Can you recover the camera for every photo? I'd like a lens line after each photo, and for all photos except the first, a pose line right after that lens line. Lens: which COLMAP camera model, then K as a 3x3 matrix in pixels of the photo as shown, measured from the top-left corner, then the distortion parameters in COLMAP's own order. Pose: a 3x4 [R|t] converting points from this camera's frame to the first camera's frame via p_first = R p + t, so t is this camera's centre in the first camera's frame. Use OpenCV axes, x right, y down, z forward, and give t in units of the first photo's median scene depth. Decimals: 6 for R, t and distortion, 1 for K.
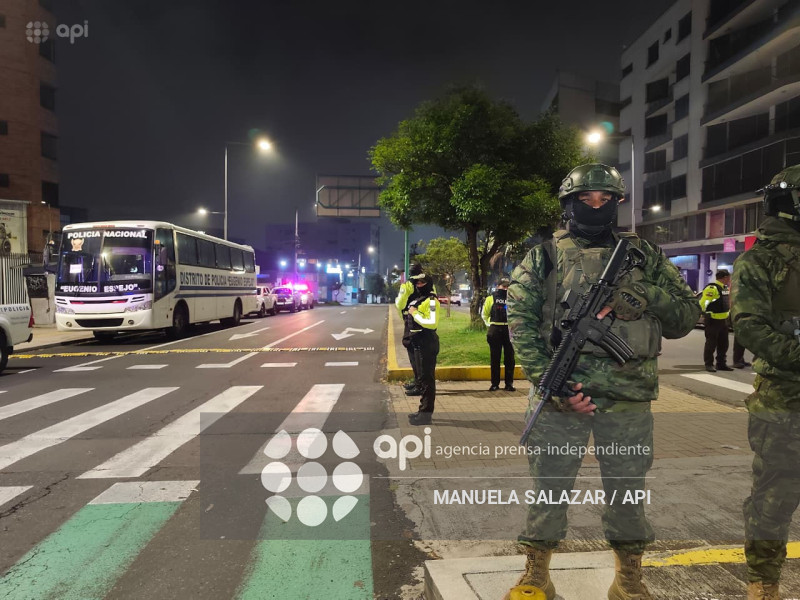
lens RADIAL K [[532.9, 0, 407.0], [0, 532.9, 300.2], [0, 0, 1]] dist [0.004961, -0.002088]
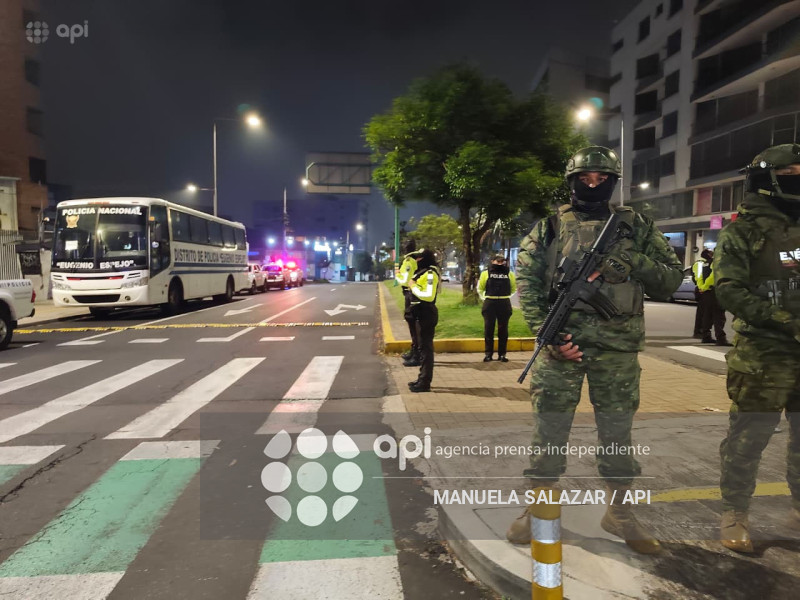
lens RADIAL K [[531.5, 0, 400.0], [0, 531.5, 300.0], [0, 0, 1]] dist [0.003258, -0.002261]
pose [[0.999955, -0.000943, 0.009421, -0.011530], [0.000550, 0.999135, 0.041572, 0.003790], [-0.009452, -0.041565, 0.999091, -0.020538]]
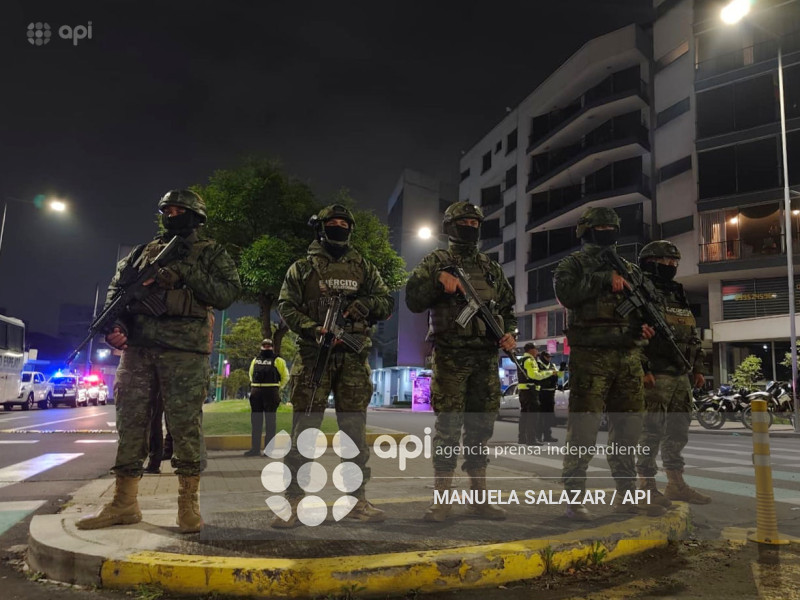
lens RADIAL K [[597.7, 0, 400.0], [0, 597.7, 300.0], [0, 0, 1]] dist [0.009952, 0.000743]
pose [[0.965180, 0.063108, 0.253859, 0.086968], [-0.018459, 0.984475, -0.174551, 0.048837], [-0.260934, 0.163788, 0.951361, -0.098855]]
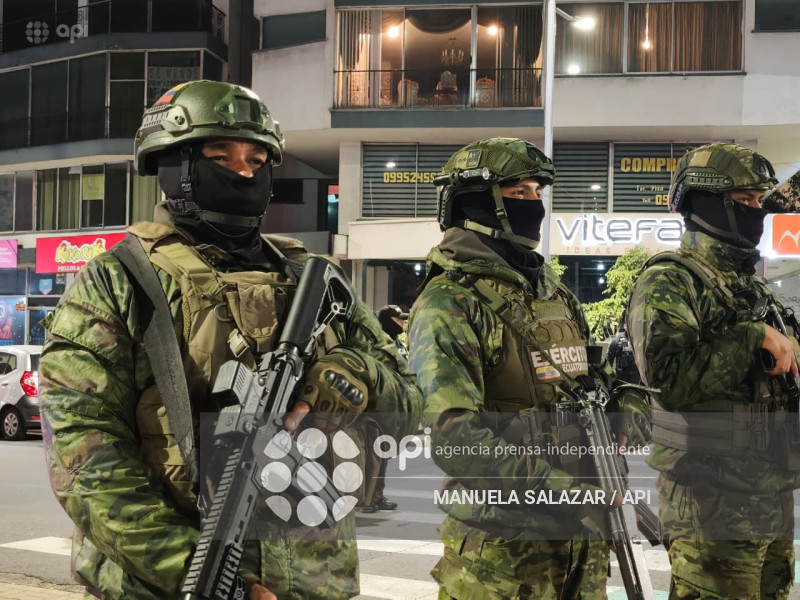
lens RADIAL K [[1282.4, 0, 400.0], [0, 1282.4, 300.0], [0, 0, 1]] dist [-0.019630, -0.067061]
pose [[0.652250, 0.028245, 0.757477, -0.059899], [0.015314, 0.998611, -0.050423, -0.003067], [-0.757849, 0.044488, 0.650911, 0.034409]]
